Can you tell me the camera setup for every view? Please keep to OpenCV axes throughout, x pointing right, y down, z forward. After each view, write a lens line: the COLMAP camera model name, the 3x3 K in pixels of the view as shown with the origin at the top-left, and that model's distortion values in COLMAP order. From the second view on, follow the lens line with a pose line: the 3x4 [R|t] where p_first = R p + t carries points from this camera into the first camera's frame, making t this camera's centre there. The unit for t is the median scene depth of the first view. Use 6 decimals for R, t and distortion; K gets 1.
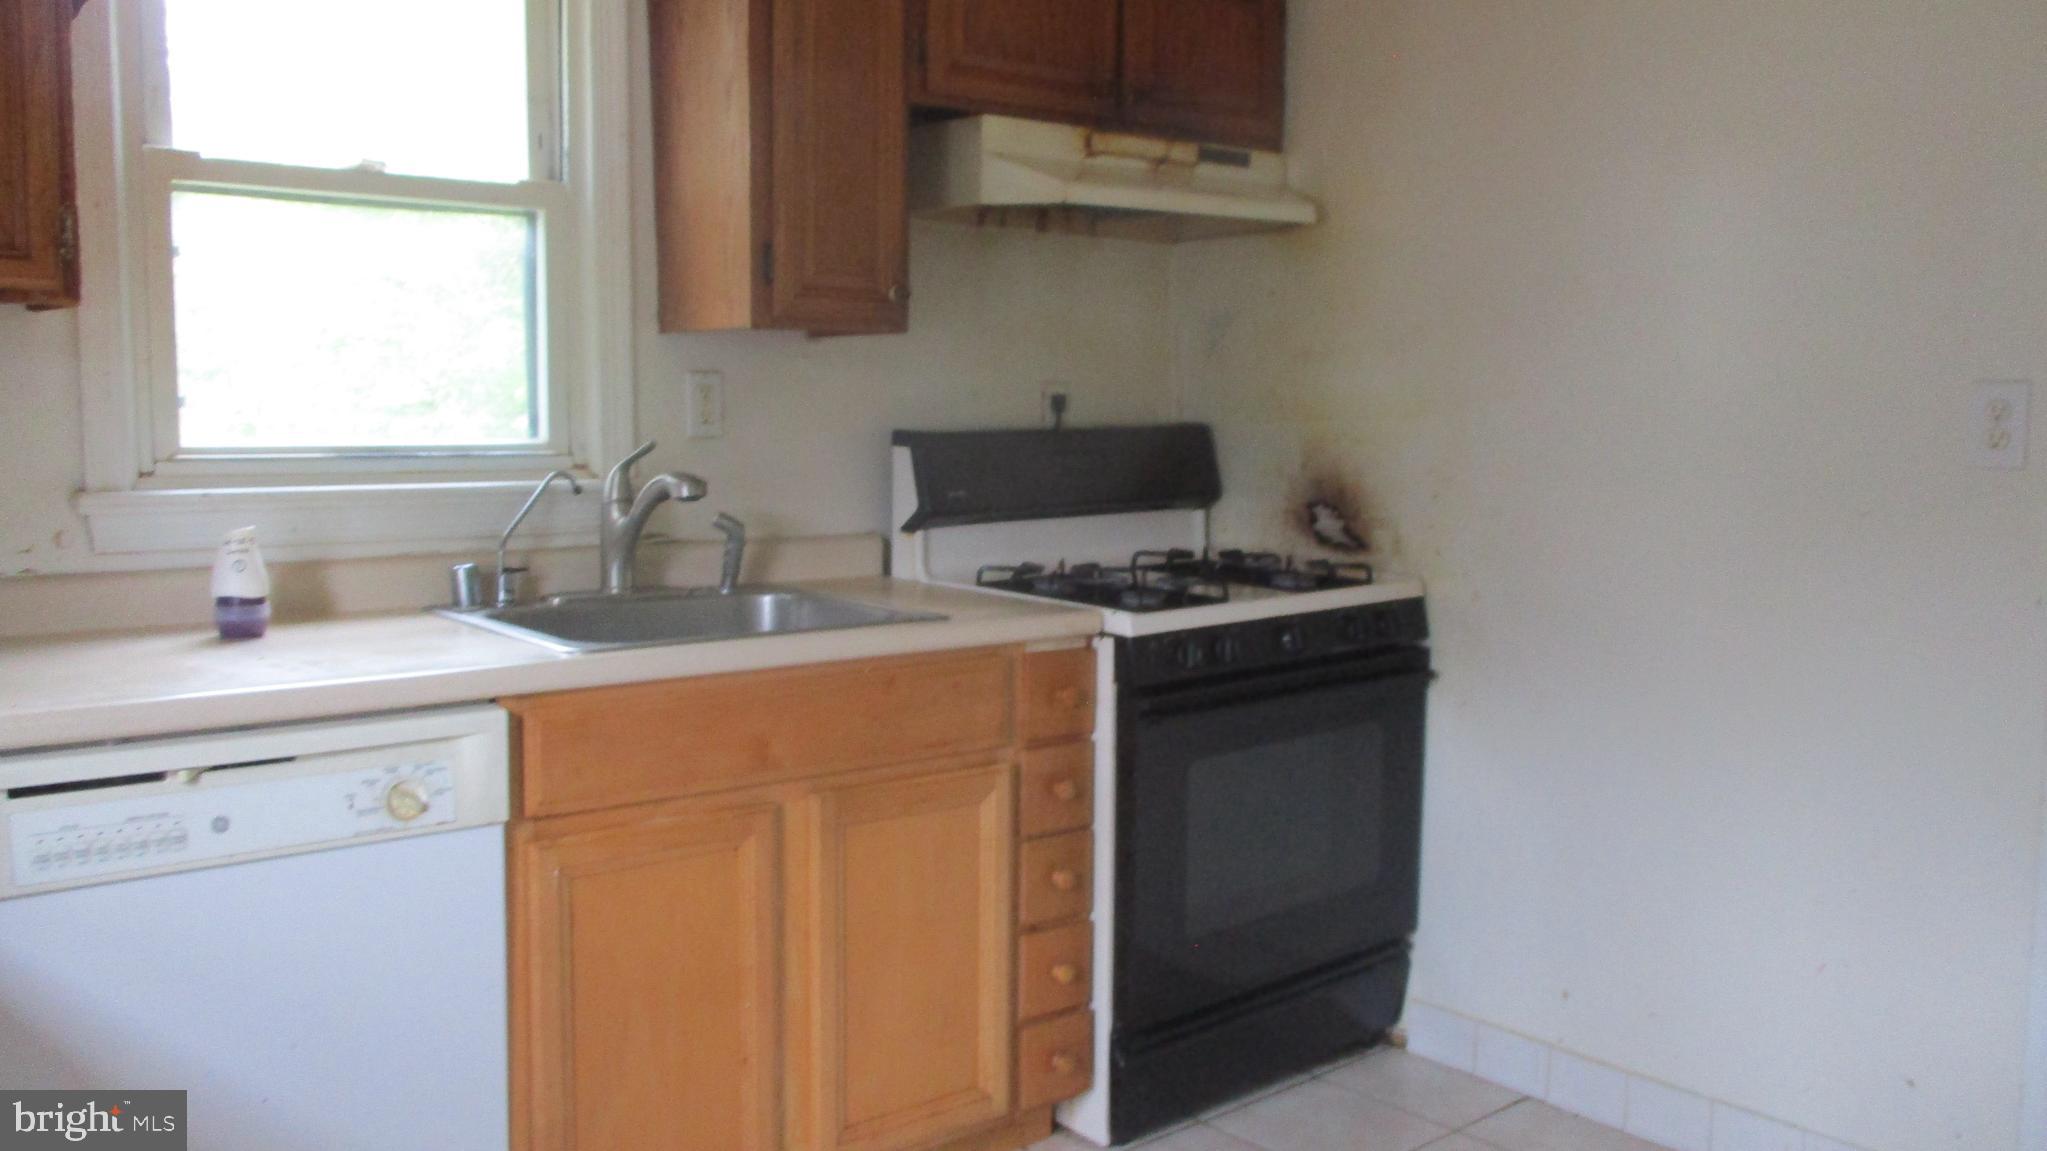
lens RADIAL K [[1705.2, 0, 1021.0], [0, 1705.2, 566.6], [0, 0, 1]] dist [-0.014900, -0.004463]
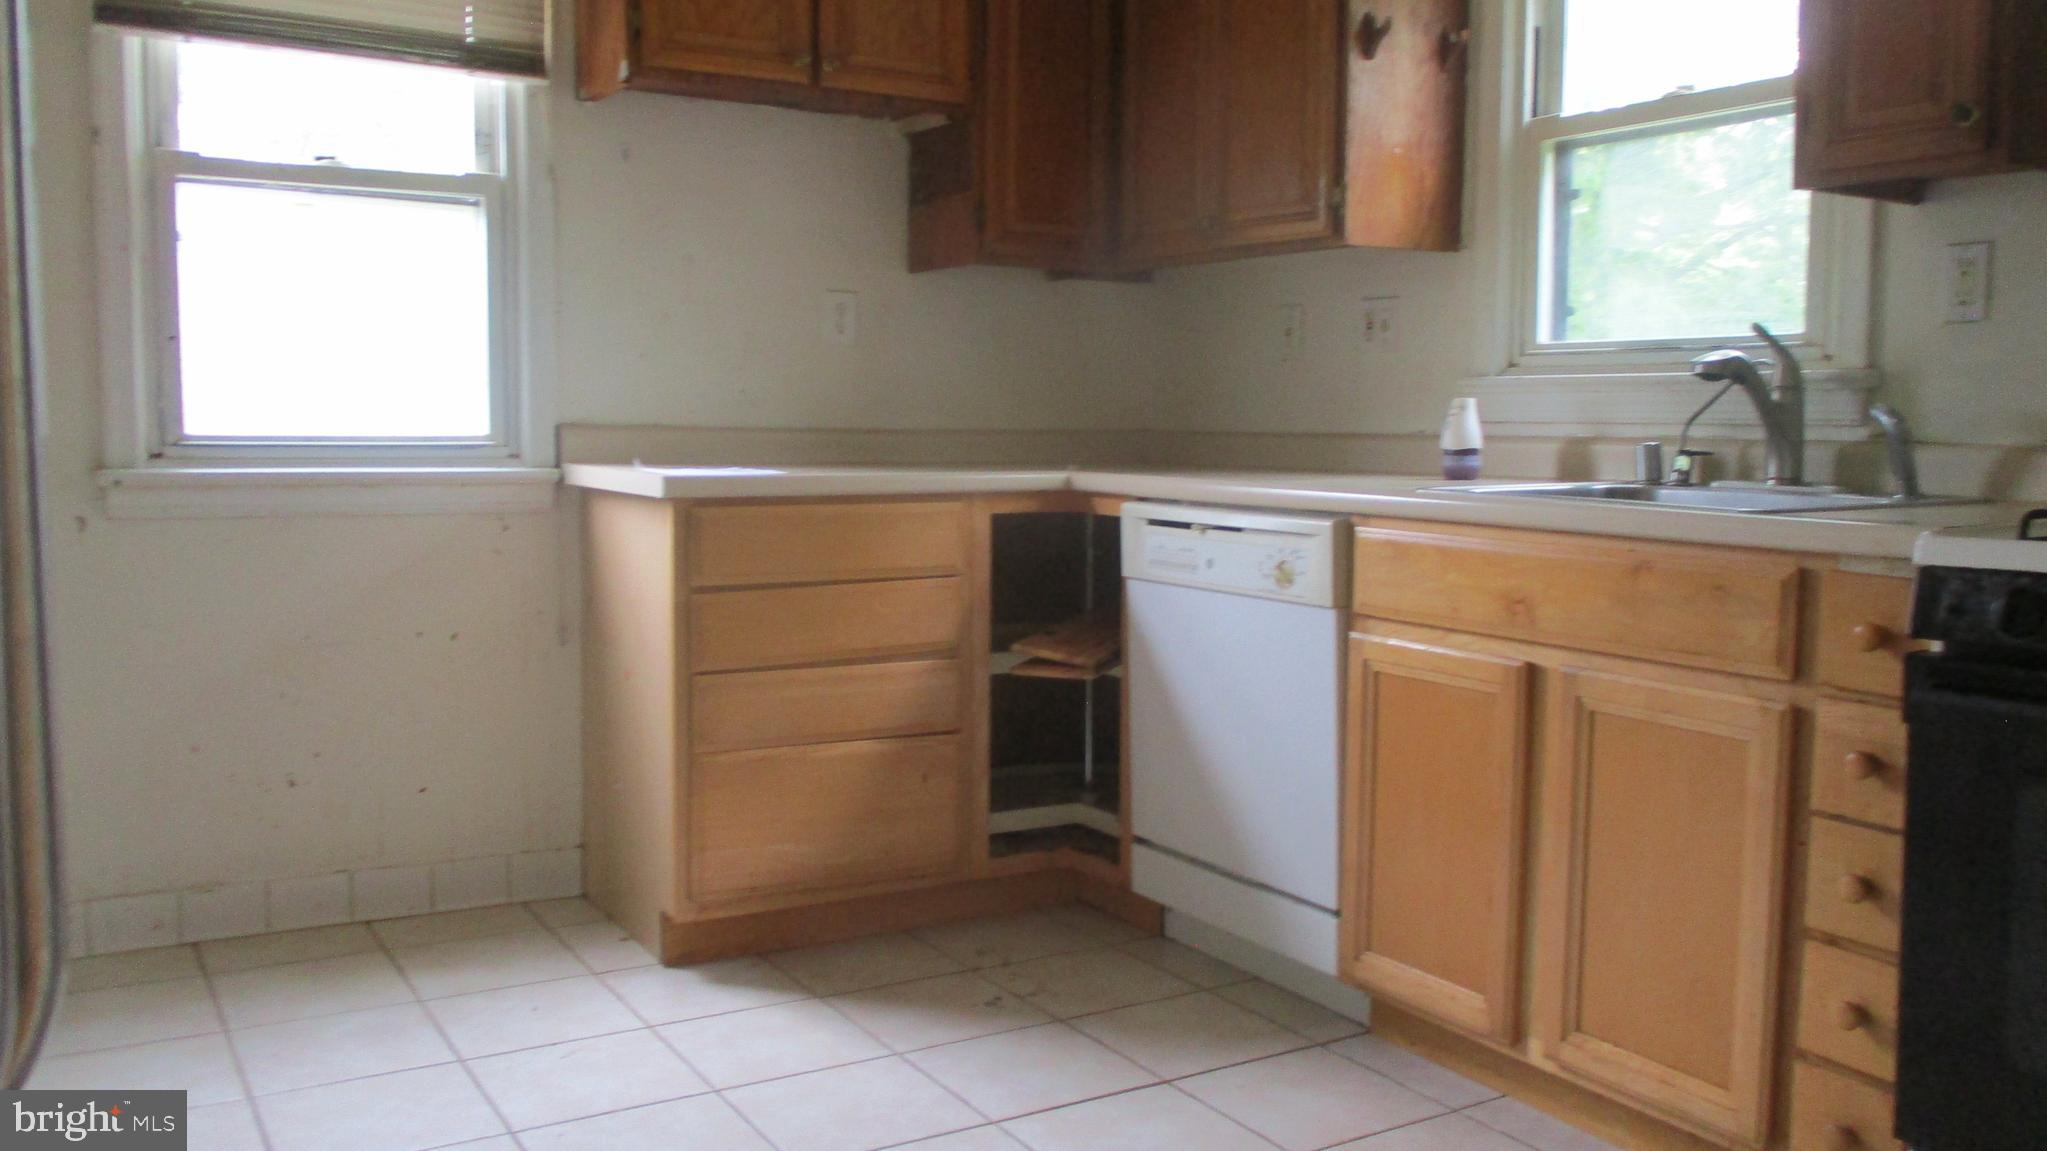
lens RADIAL K [[1705.2, 0, 1022.3], [0, 1705.2, 579.4], [0, 0, 1]] dist [-0.014900, -0.004463]
pose [[-0.143672, 0.085335, -0.985939, 0.926042], [-0.107909, 0.988984, 0.101323, 0.020130], [0.983725, 0.120949, -0.132881, 0.859382]]
